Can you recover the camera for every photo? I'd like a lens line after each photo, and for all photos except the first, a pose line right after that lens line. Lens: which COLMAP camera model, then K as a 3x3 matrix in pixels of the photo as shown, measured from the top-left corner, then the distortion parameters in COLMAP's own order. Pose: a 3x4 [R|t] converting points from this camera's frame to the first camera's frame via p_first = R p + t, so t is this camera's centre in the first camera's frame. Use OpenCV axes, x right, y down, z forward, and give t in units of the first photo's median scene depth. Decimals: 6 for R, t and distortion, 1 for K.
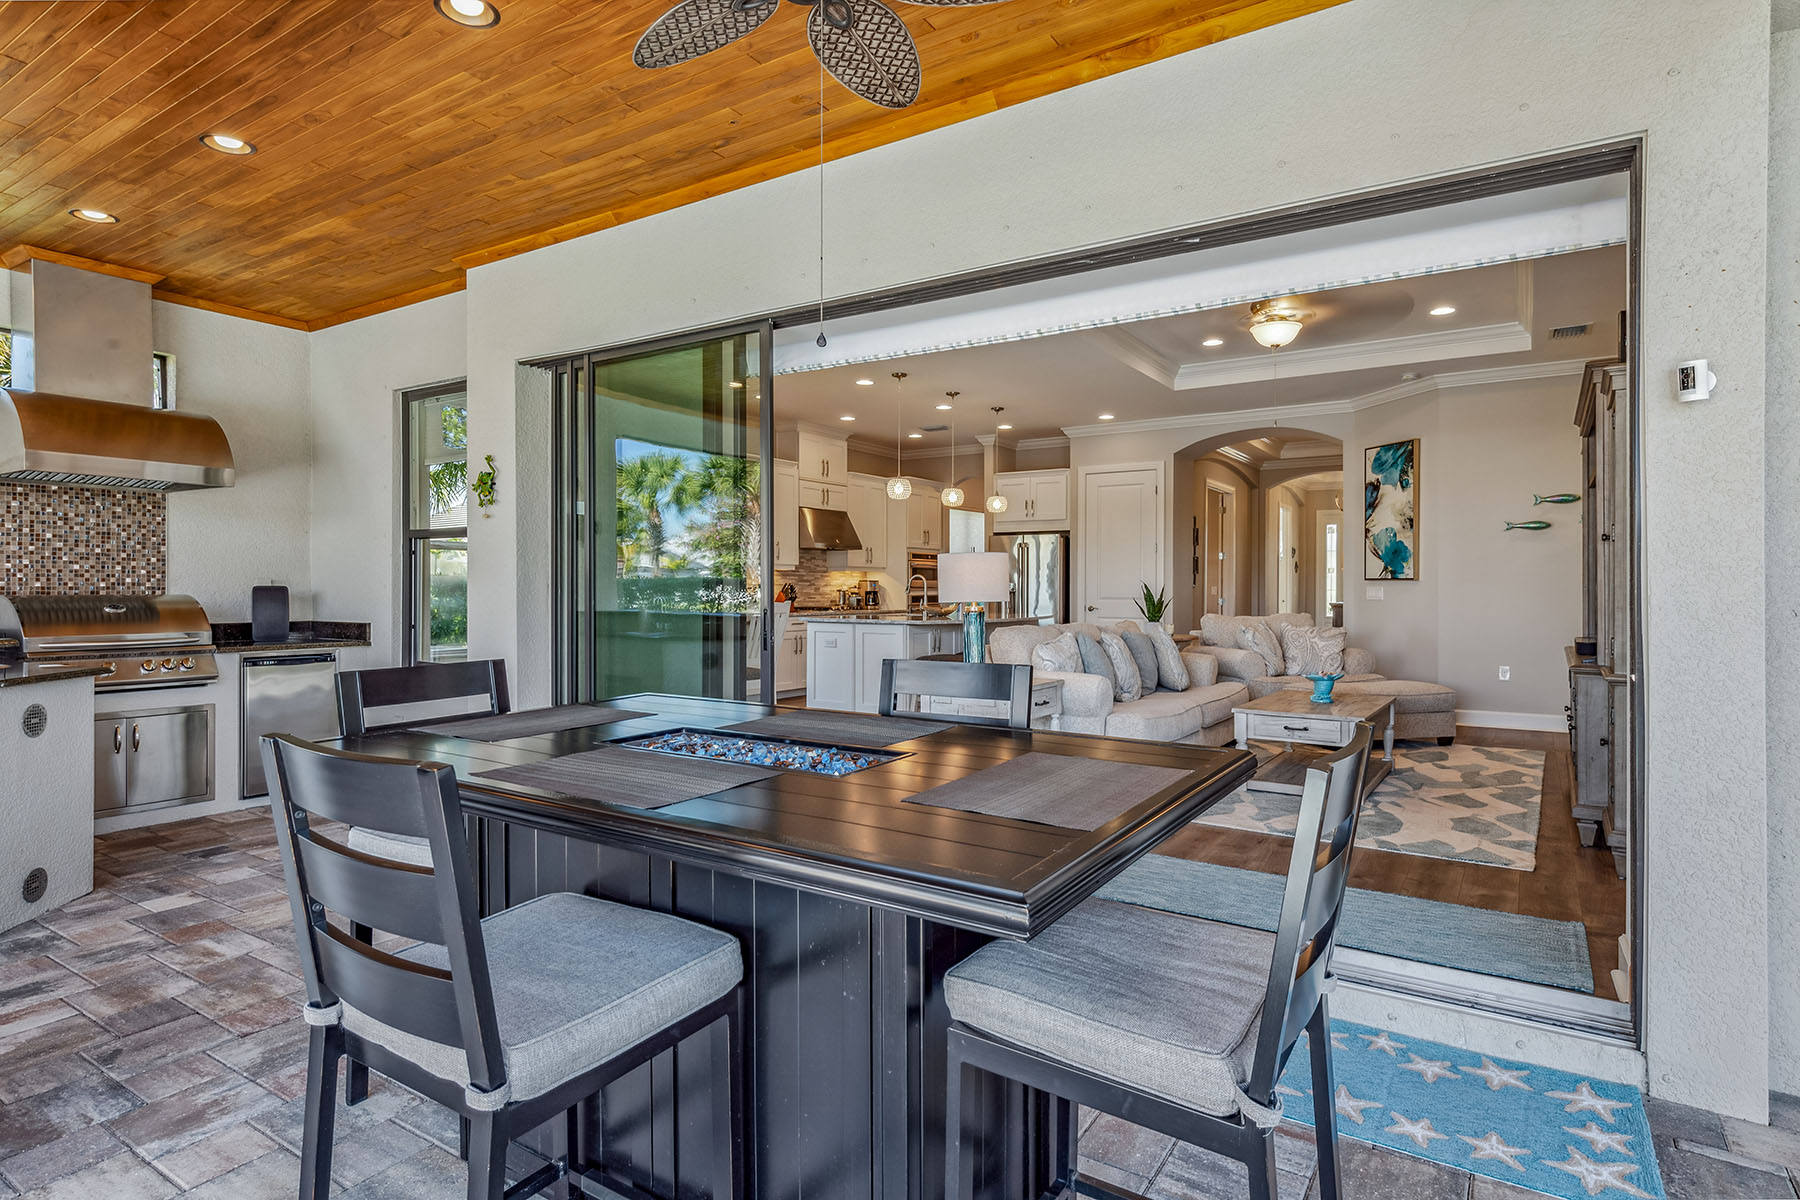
lens RADIAL K [[950.9, 0, 900.0], [0, 950.9, 600.0], [0, 0, 1]] dist [0.000051, 0.000288]
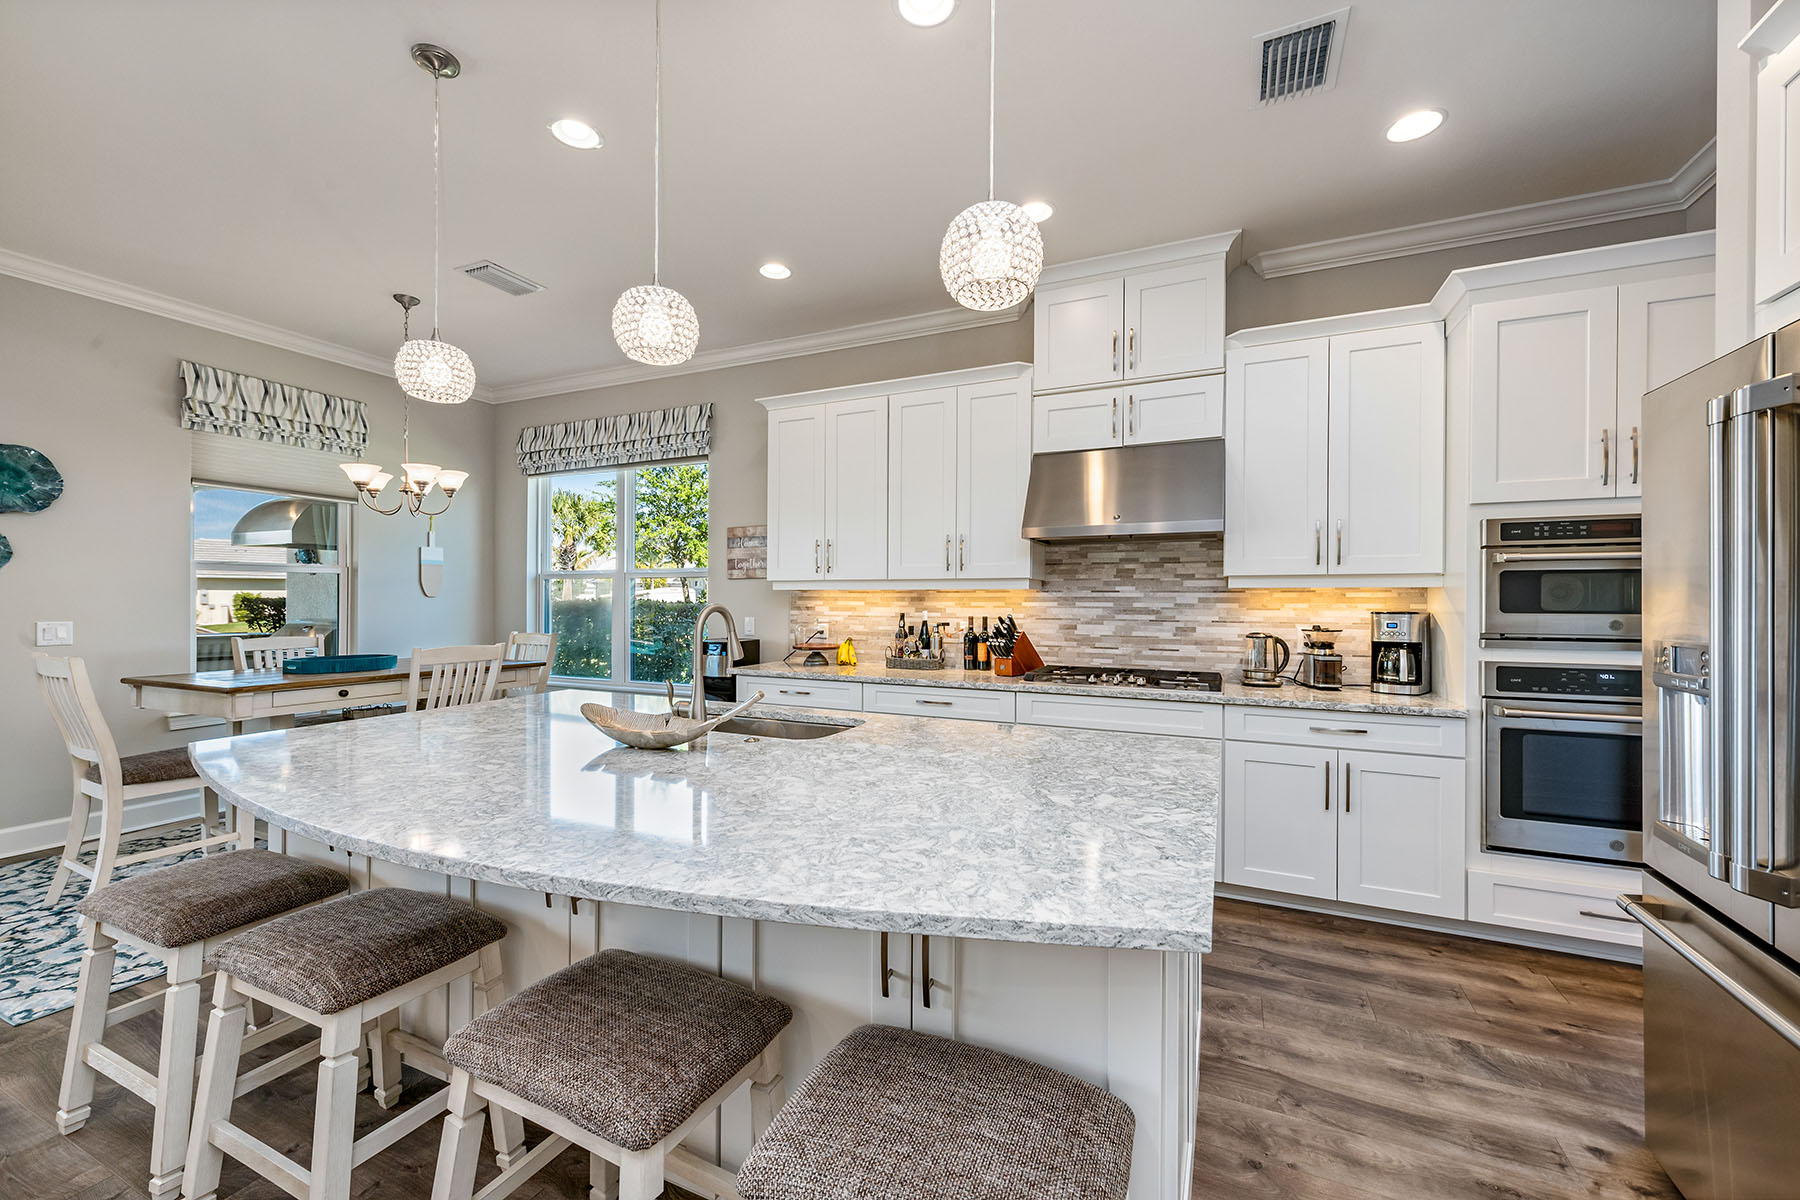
lens RADIAL K [[712.1, 0, 902.1], [0, 712.1, 595.5], [0, 0, 1]] dist [0.012735, -0.005523]
pose [[0.141549, -0.006428, -0.989910, 0.231865], [-0.019772, 0.999761, -0.009320, -0.023123], [0.989734, 0.020891, 0.141388, 0.874944]]
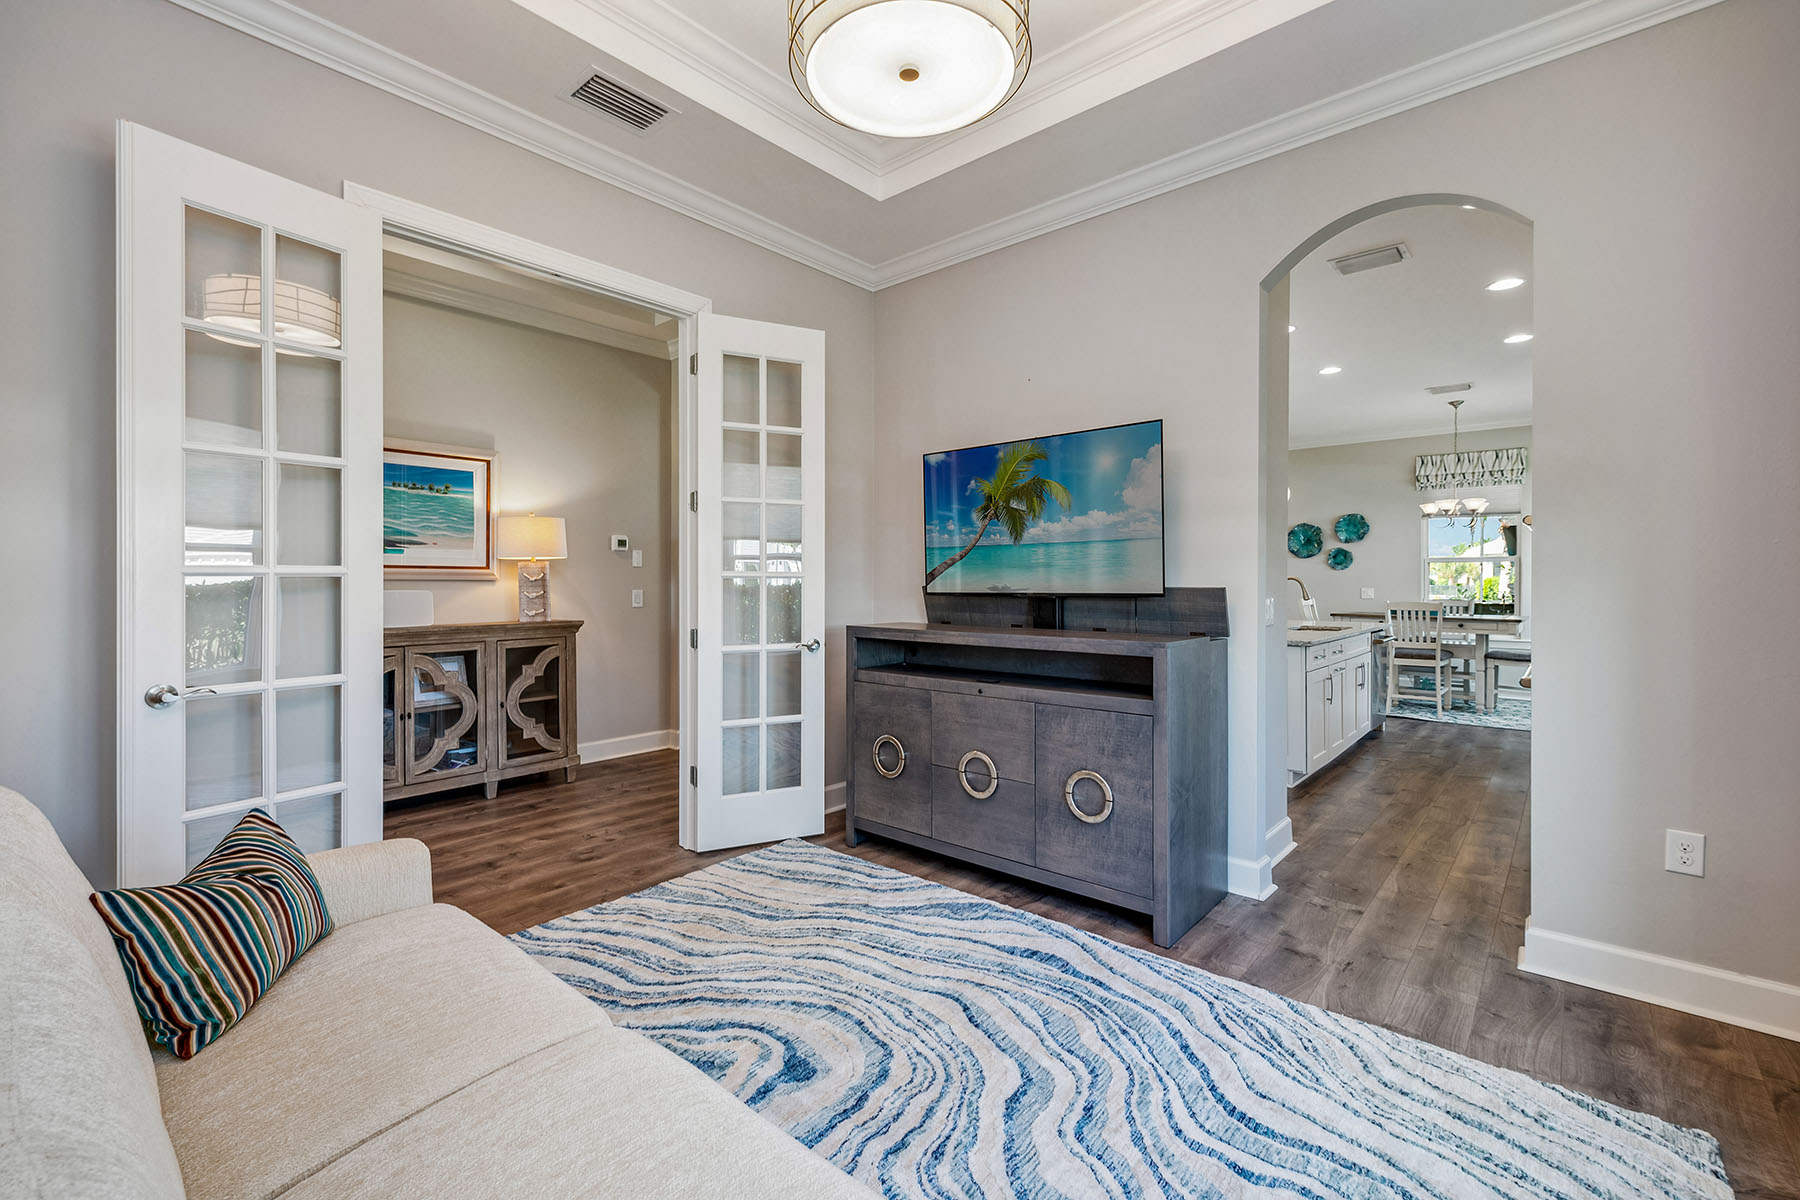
lens RADIAL K [[772.7, 0, 901.4], [0, 772.7, 580.5], [0, 0, 1]] dist [0.017577, 0.000055]
pose [[-0.989374, -0.003000, 0.145363, 0.217030], [-0.000048, 0.999794, 0.020310, -0.030851], [-0.145394, 0.020087, -0.989170, 1.453867]]
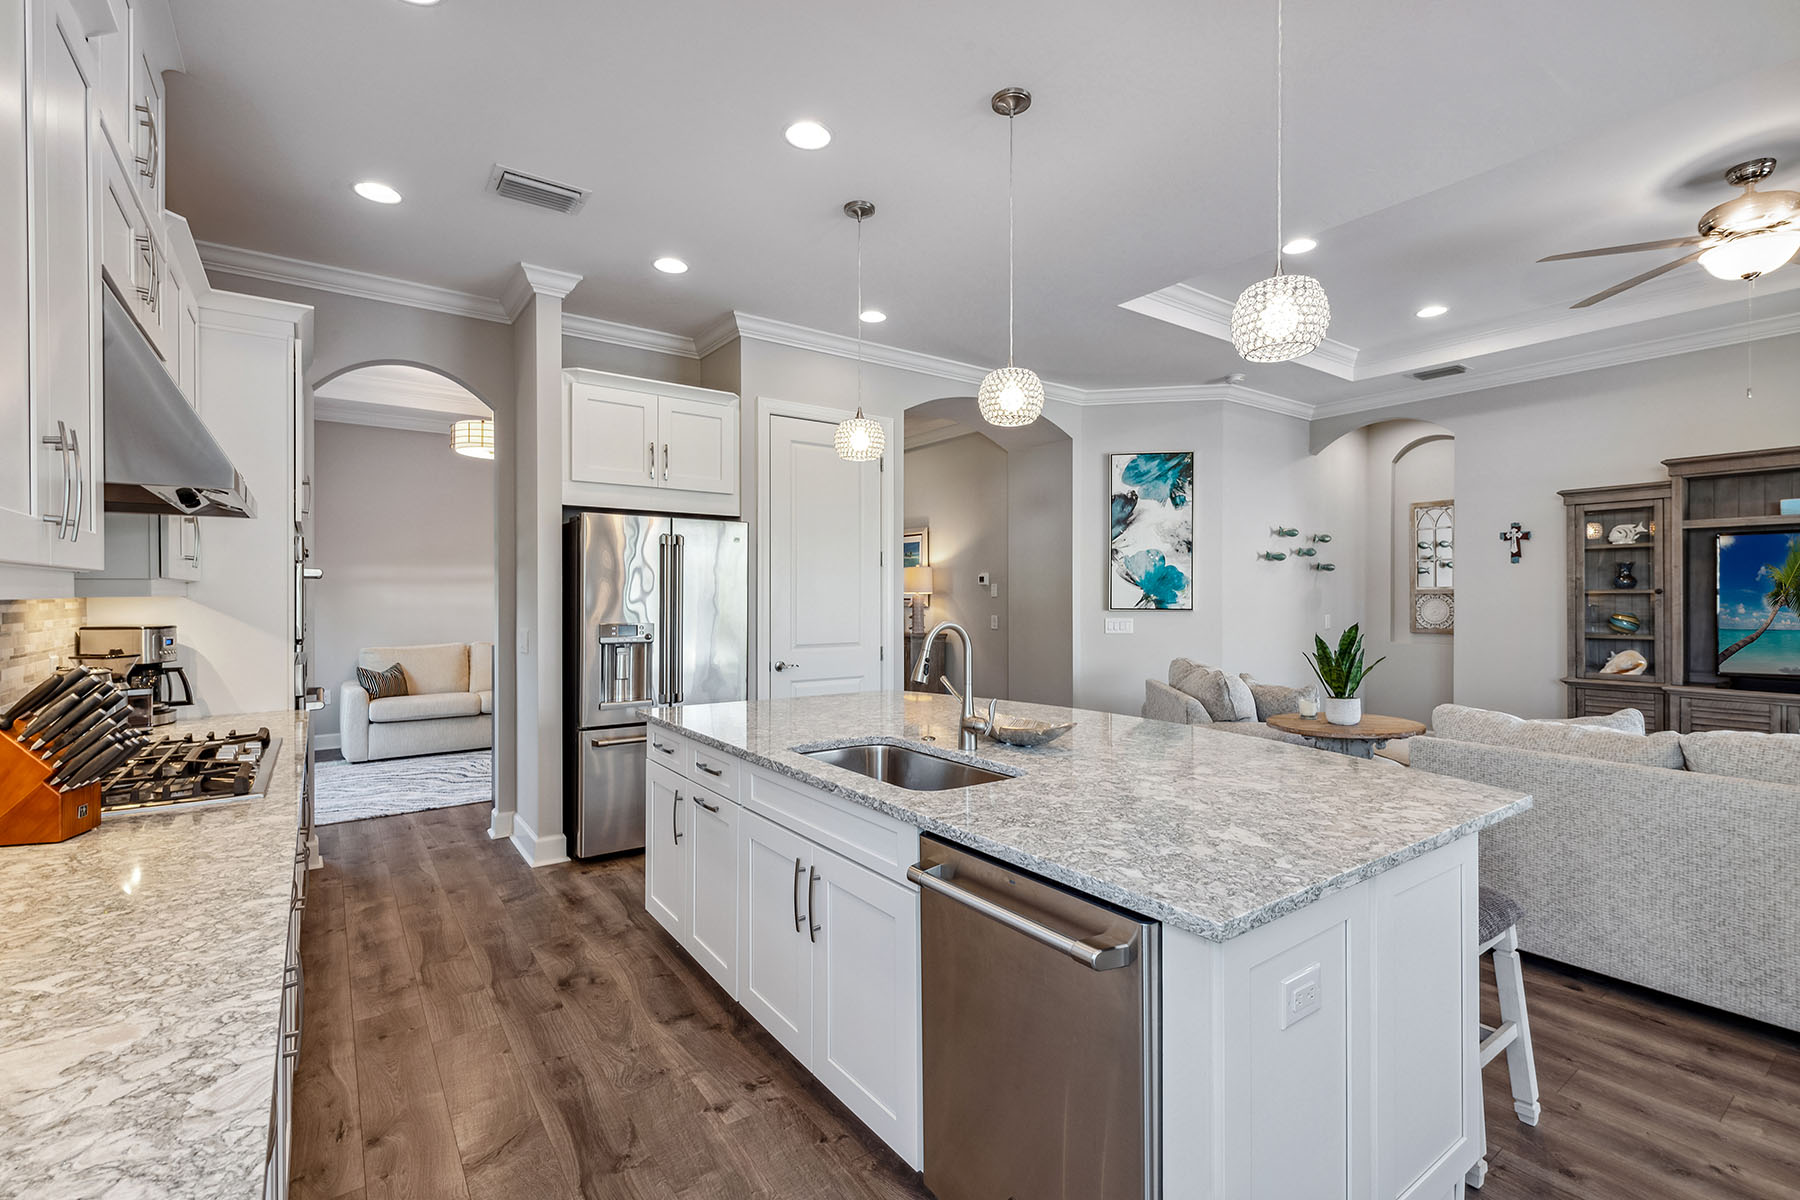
lens RADIAL K [[793.9, 0, 908.0], [0, 793.9, 606.6], [0, 0, 1]] dist [-0.004191, -0.000614]
pose [[0.357218, -0.010471, 0.933962, -0.194079], [0.017333, 0.999839, 0.004580, -0.026040], [-0.933860, 0.014553, 0.357342, 0.781534]]
